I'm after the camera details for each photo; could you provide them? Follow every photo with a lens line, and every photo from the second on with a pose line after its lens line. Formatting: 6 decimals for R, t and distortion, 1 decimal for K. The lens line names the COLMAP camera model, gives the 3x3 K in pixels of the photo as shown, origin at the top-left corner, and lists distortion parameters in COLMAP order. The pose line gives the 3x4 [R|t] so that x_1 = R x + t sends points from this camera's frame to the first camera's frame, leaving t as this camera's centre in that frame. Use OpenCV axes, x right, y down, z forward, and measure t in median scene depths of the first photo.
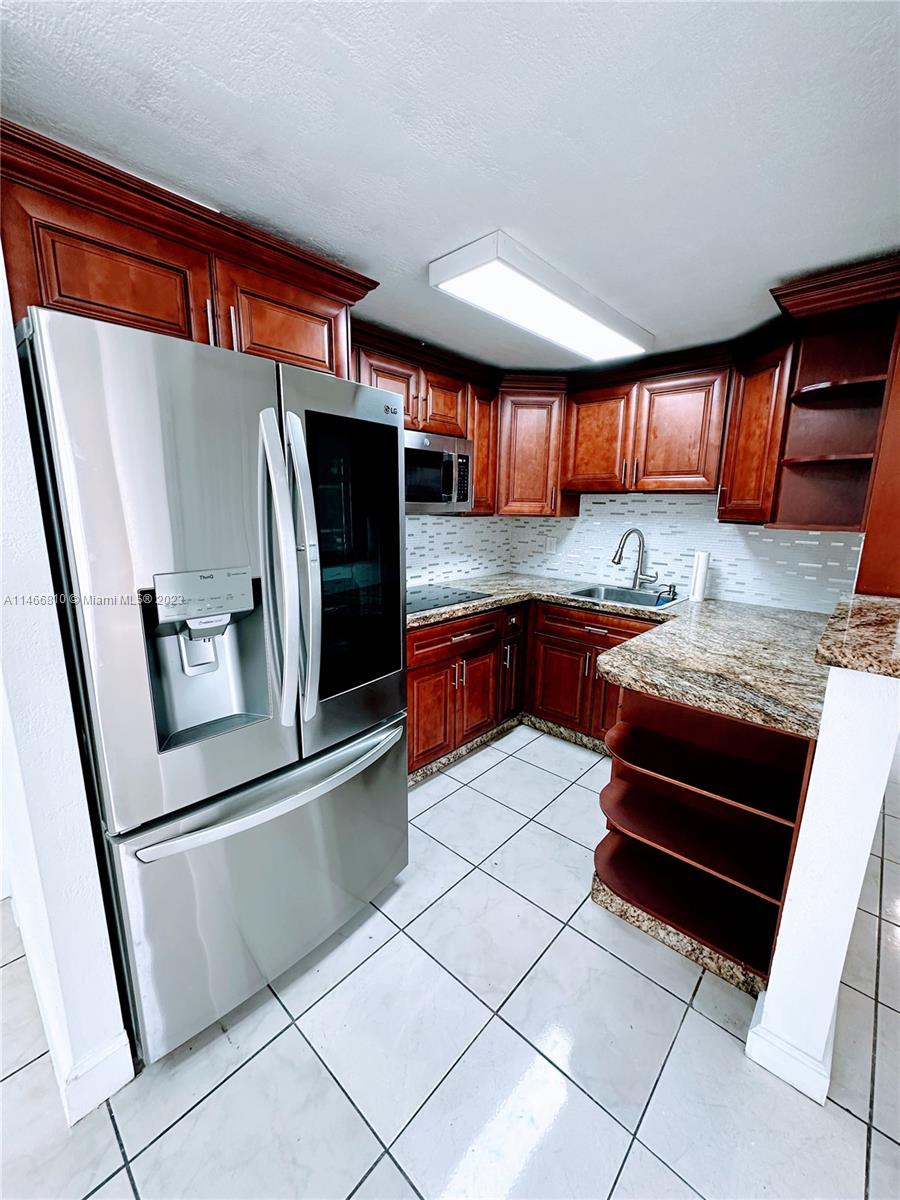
lens RADIAL K [[476.2, 0, 452.8], [0, 476.2, 599.4], [0, 0, 1]] dist [-0.007263, 0.000809]
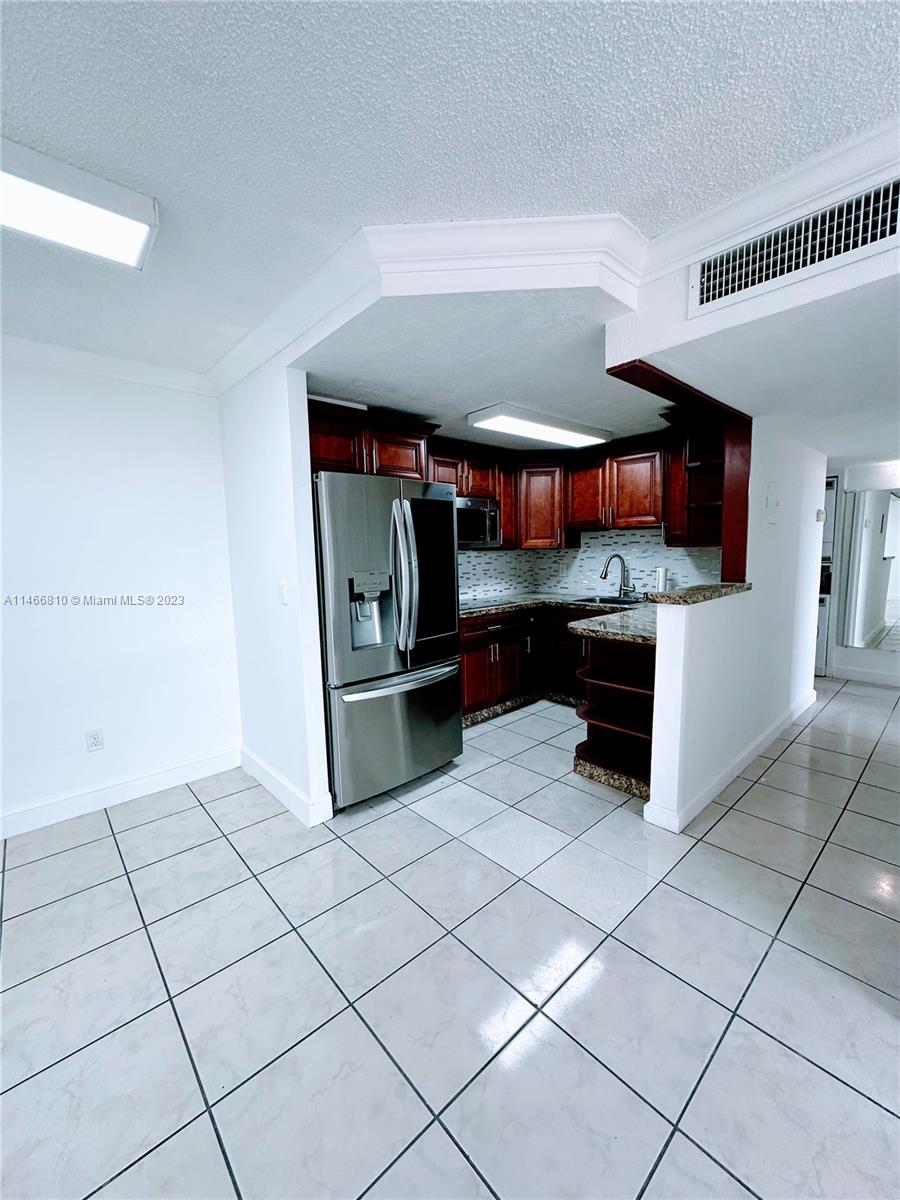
lens RADIAL K [[476.2, 0, 451.3], [0, 476.2, 599.6], [0, 0, 1]] dist [-0.007263, 0.000809]
pose [[0.994393, -0.026976, -0.102247, 0.036628], [0.017432, 0.995503, -0.093114, 0.124070], [0.104299, 0.090809, 0.990392, -0.507803]]
